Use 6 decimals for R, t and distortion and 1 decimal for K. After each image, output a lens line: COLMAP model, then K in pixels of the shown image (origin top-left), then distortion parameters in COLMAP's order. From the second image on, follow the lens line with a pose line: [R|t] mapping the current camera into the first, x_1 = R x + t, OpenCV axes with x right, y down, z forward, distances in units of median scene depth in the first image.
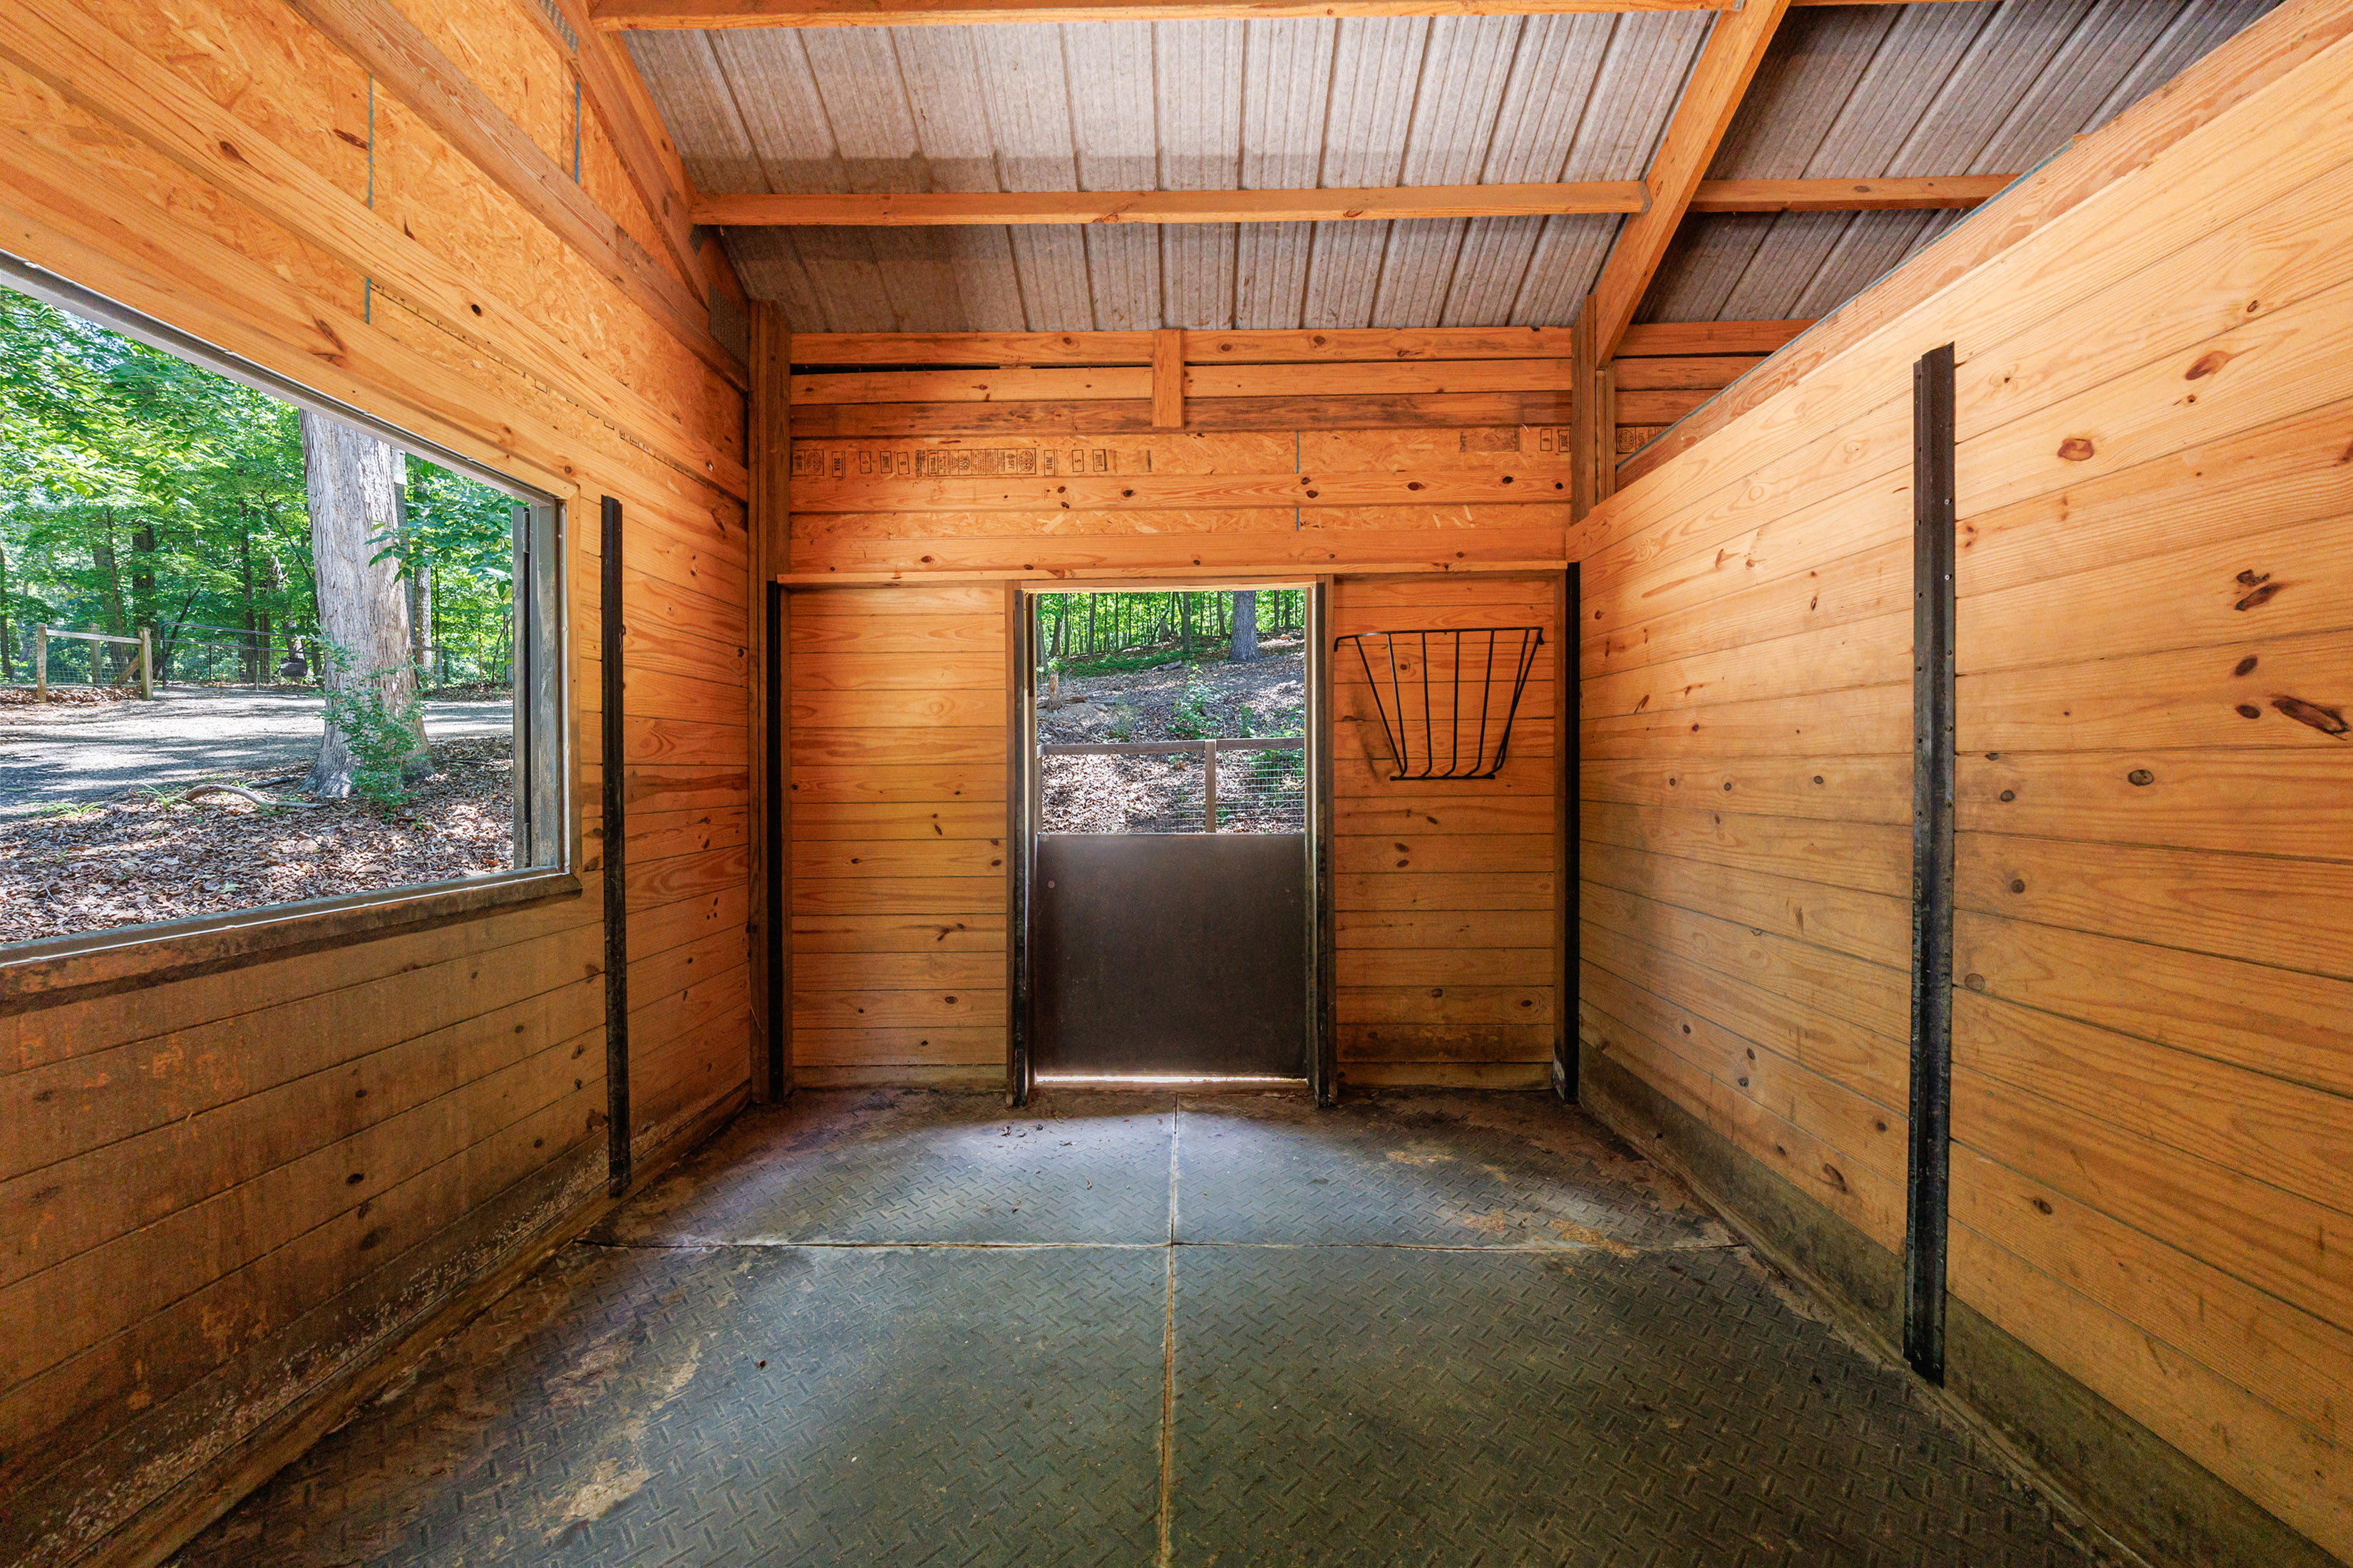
lens RADIAL K [[833.2, 0, 1174.6], [0, 833.2, 772.1], [0, 0, 1]] dist [-0.001565, -0.000148]
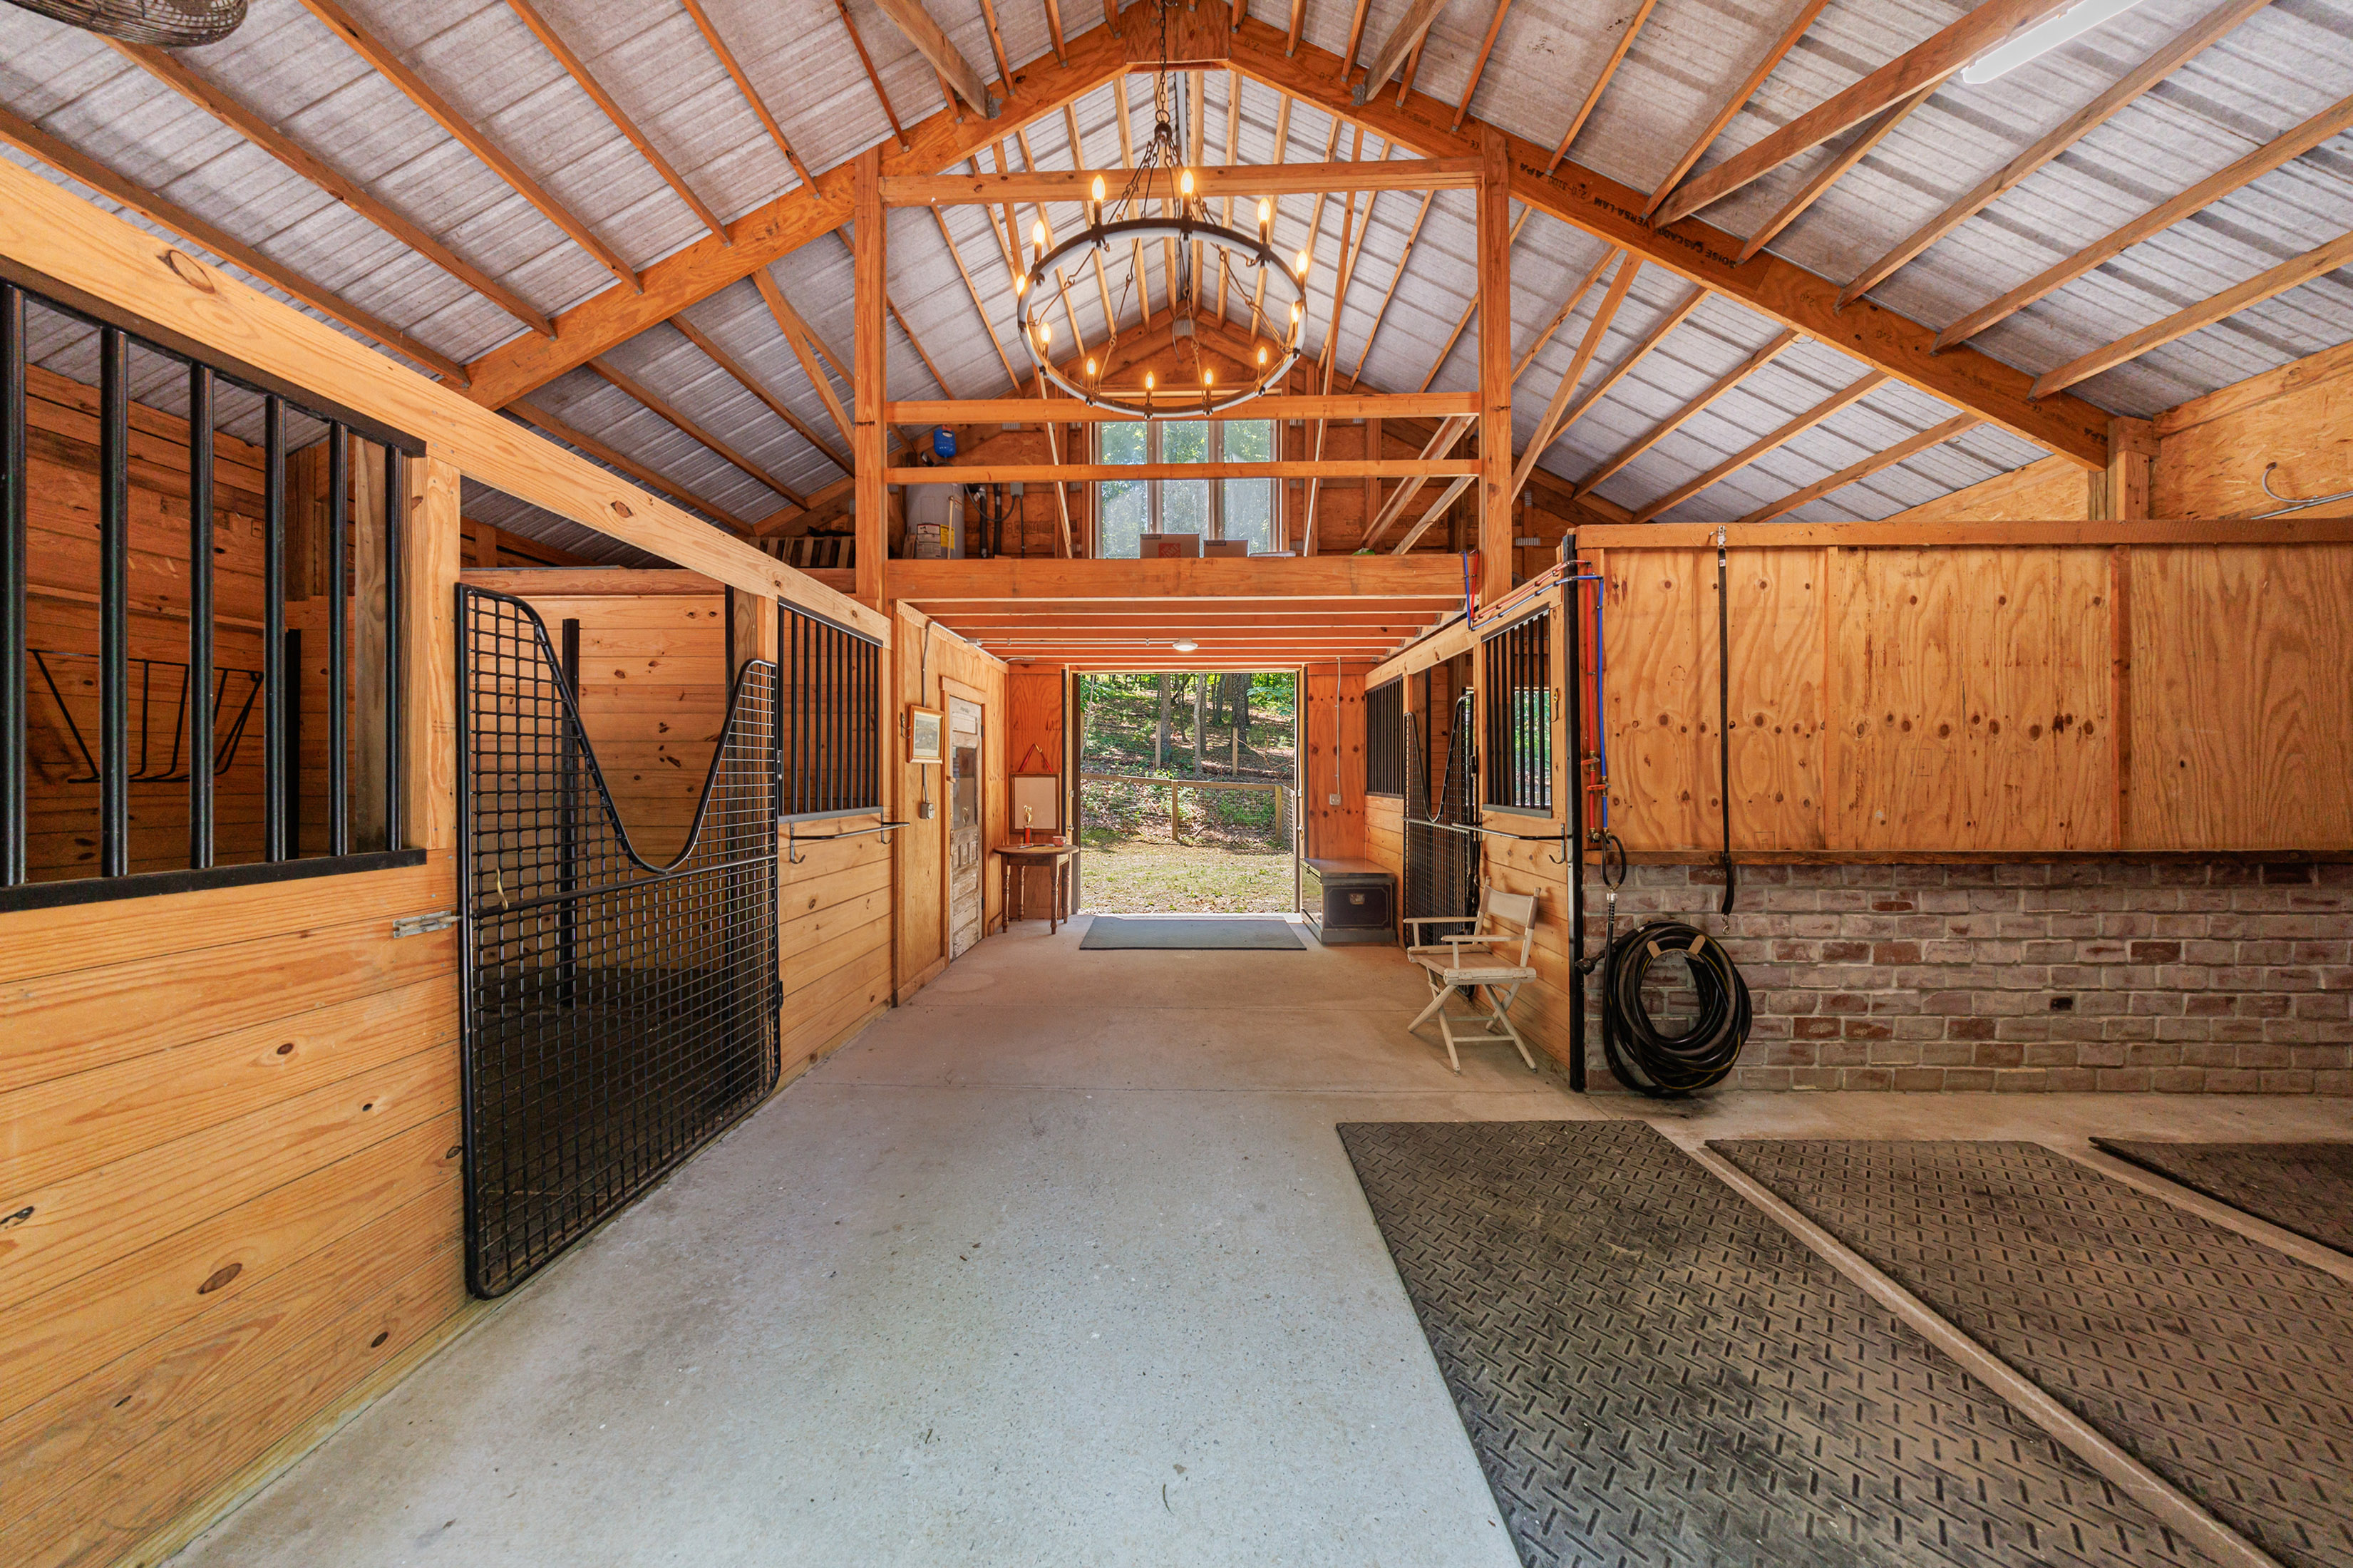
lens RADIAL K [[674.7, 0, 1181.3], [0, 674.7, 781.6], [0, 0, 1]] dist [0.000053, 0.000089]
pose [[0.004457, -0.000229, 0.999990, -0.654154], [0.002317, 0.999997, 0.000218, 0.011653], [-0.999987, 0.002316, 0.004457, -0.509197]]
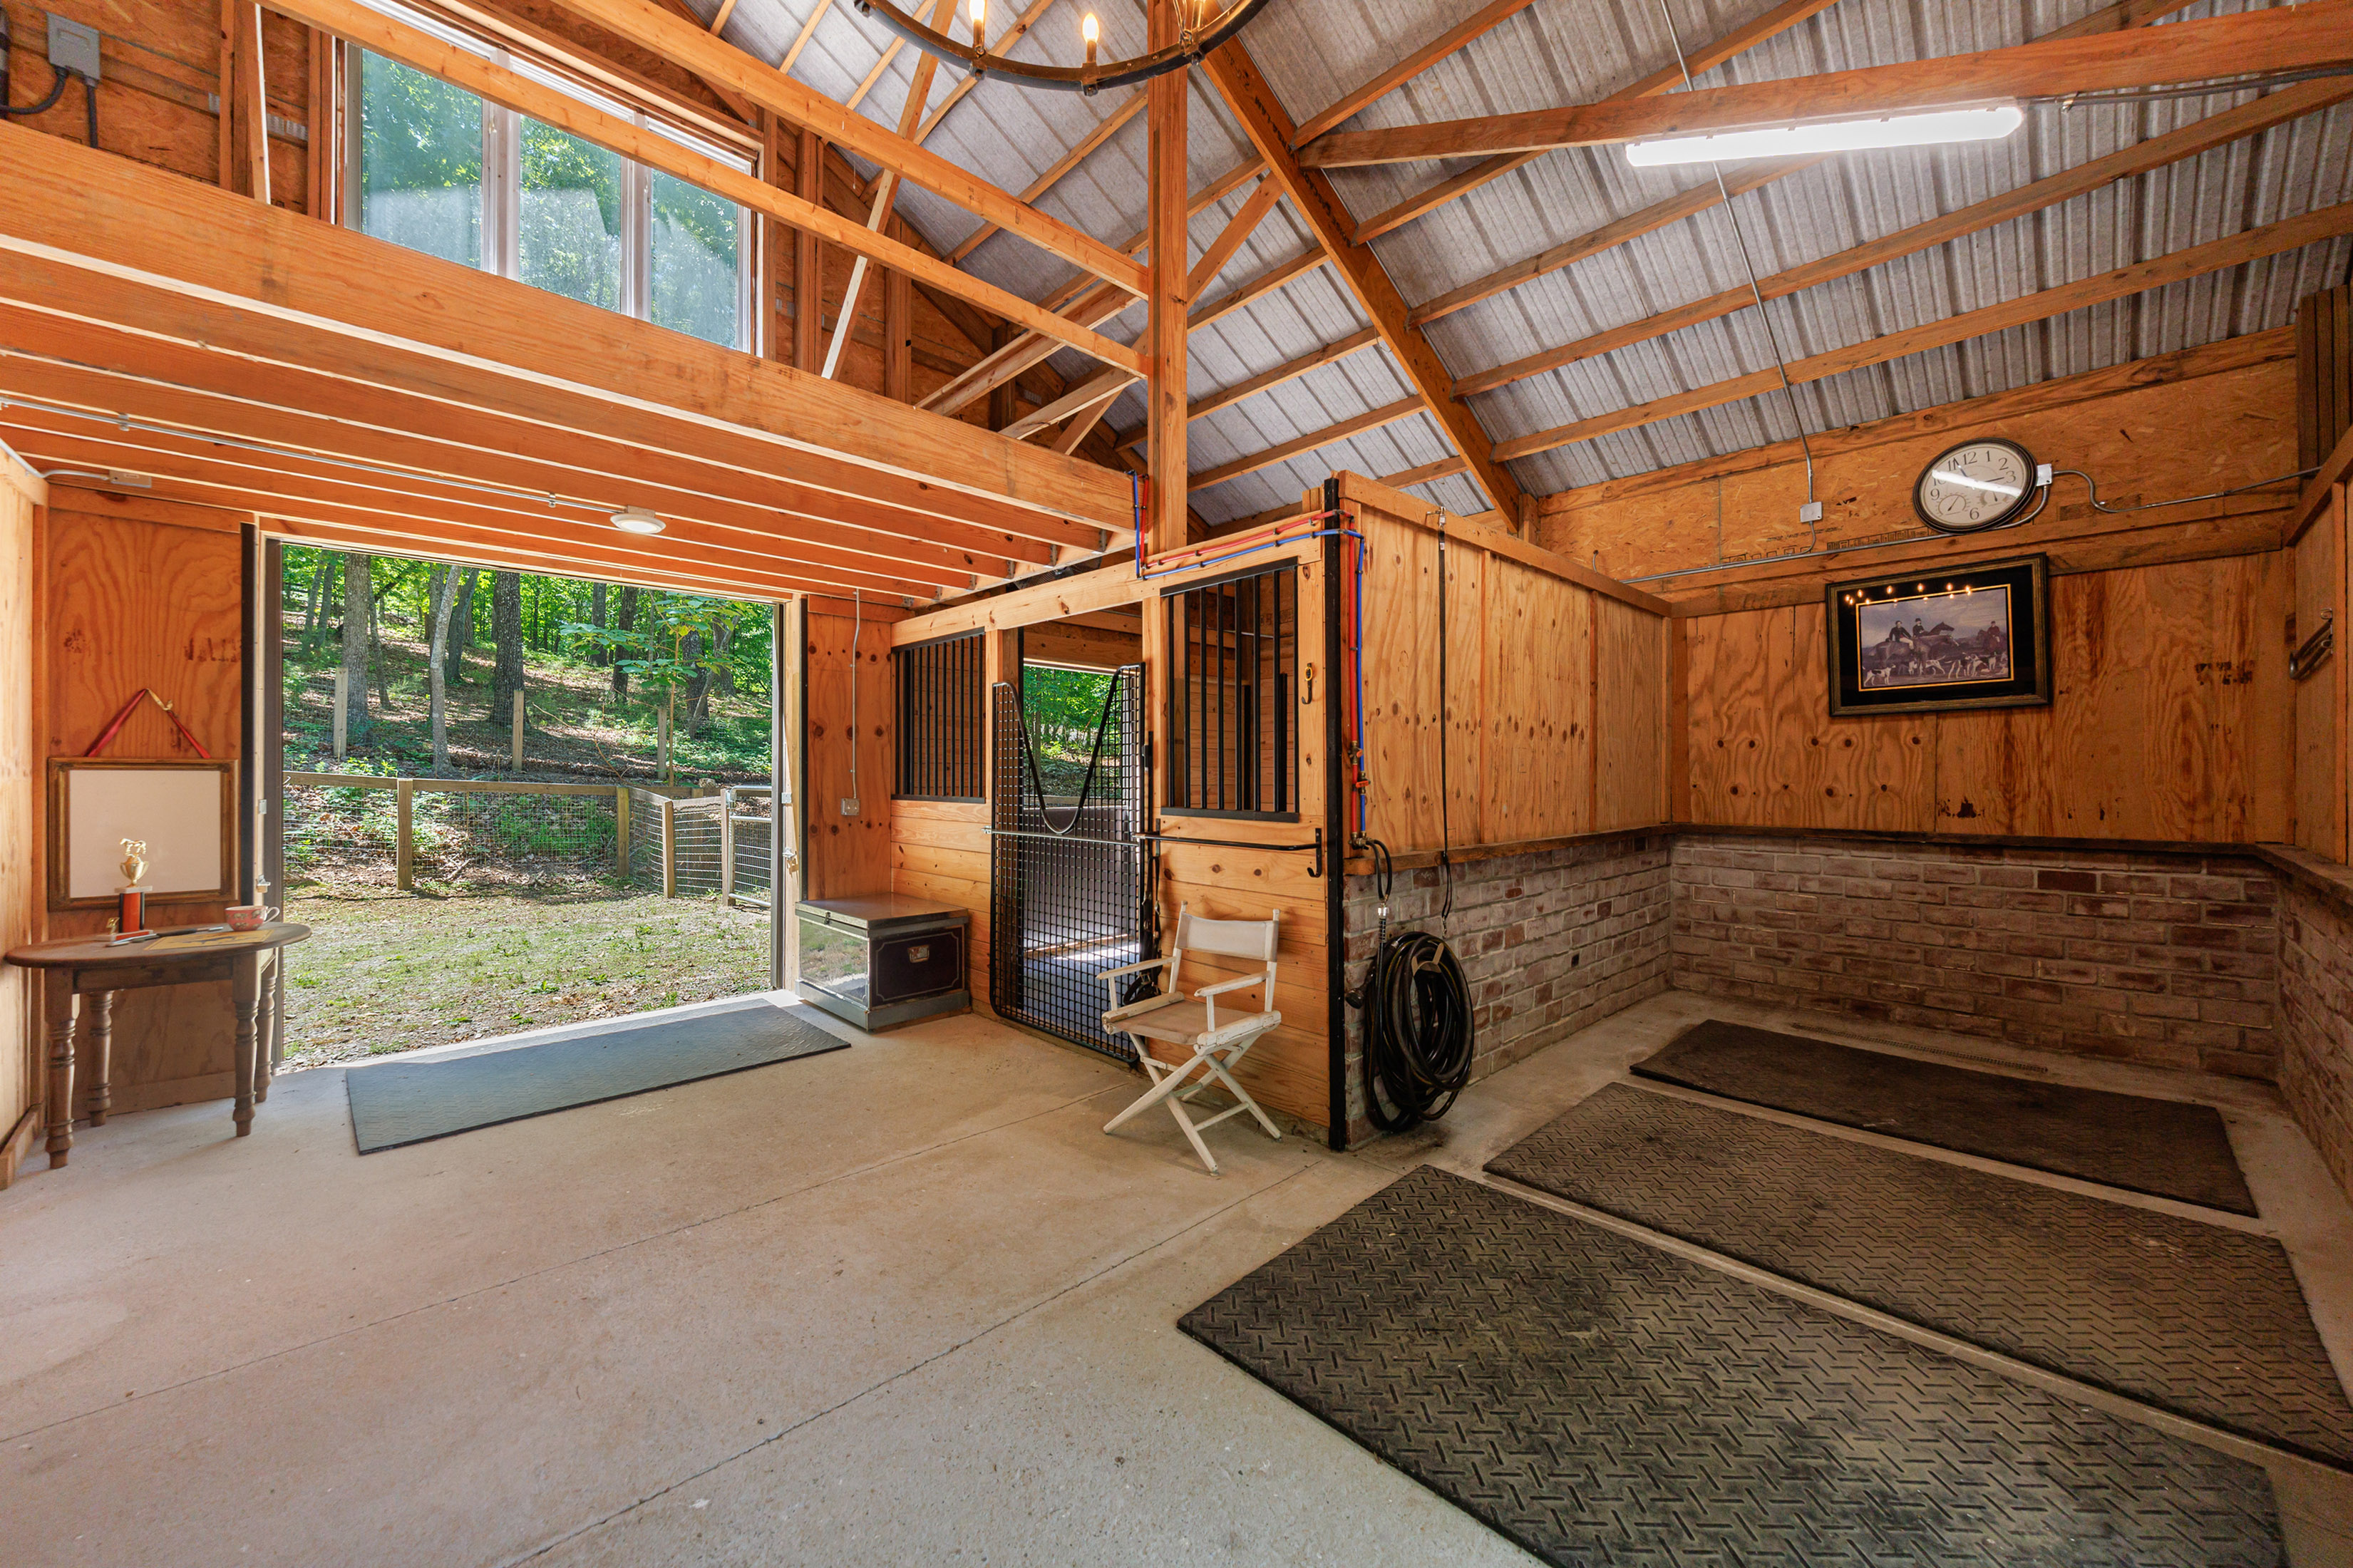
lens RADIAL K [[868.7, 0, 1172.7], [0, 868.7, 777.4], [0, 0, 1]] dist [0.000747, -0.000469]
pose [[-0.696455, 0.003767, 0.717591, -0.328343], [0.003851, 0.999991, -0.001511, 0.013372], [-0.717590, 0.001711, -0.696463, -0.245162]]
